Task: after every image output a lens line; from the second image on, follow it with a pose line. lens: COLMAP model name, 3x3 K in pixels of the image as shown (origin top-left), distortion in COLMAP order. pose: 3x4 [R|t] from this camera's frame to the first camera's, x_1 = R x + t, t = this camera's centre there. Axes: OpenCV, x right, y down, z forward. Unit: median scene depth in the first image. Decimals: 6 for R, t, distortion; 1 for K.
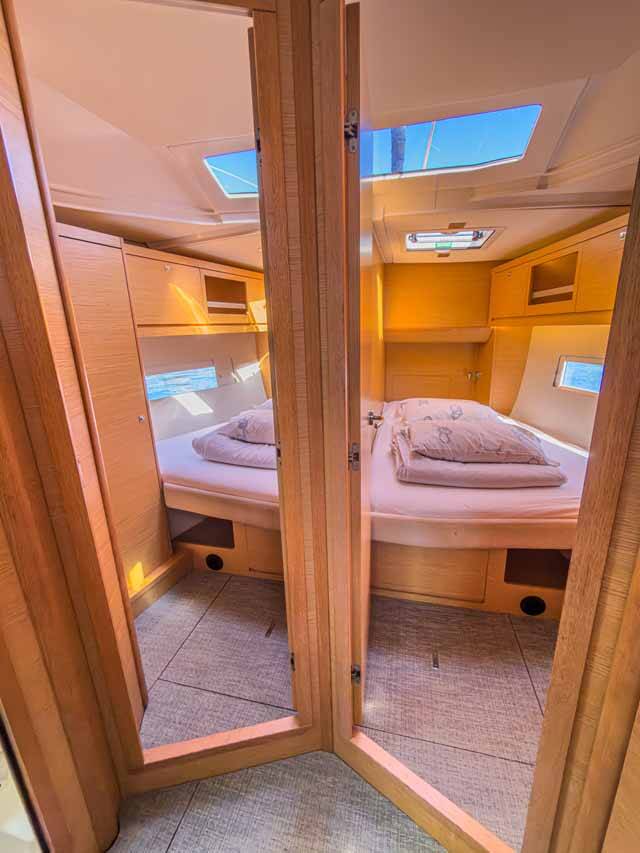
lens RADIAL K [[336.9, 0, 320.0], [0, 336.9, 426.5], [0, 0, 1]] dist [-0.000524, -0.000055]
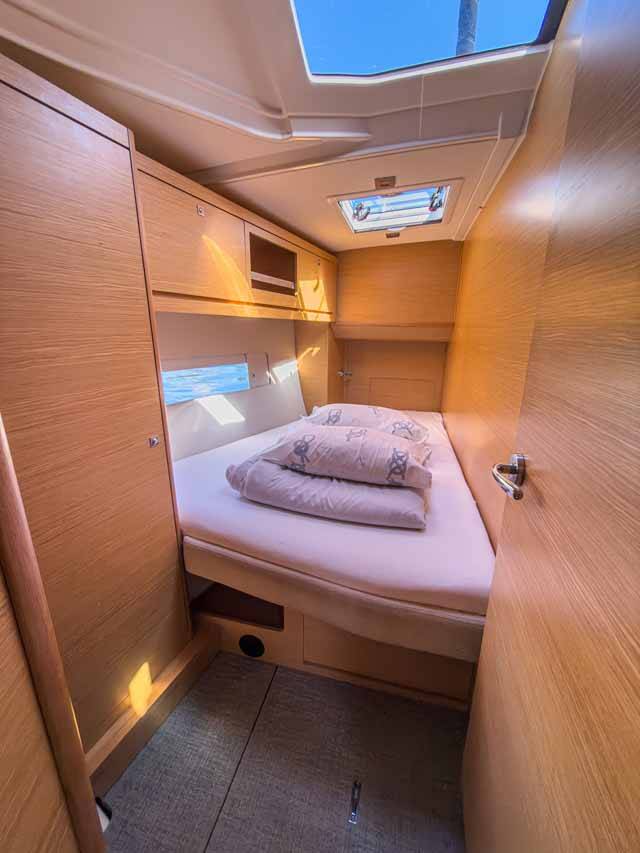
lens RADIAL K [[341.7, 0, 332.1], [0, 341.7, 431.6], [0, 0, 1]] dist [-0.000870, -0.000258]
pose [[0.999151, 0.040881, -0.005168, -0.163019], [-0.040833, 0.999125, 0.009048, -0.049140], [0.005533, -0.008829, 0.999946, 0.304610]]
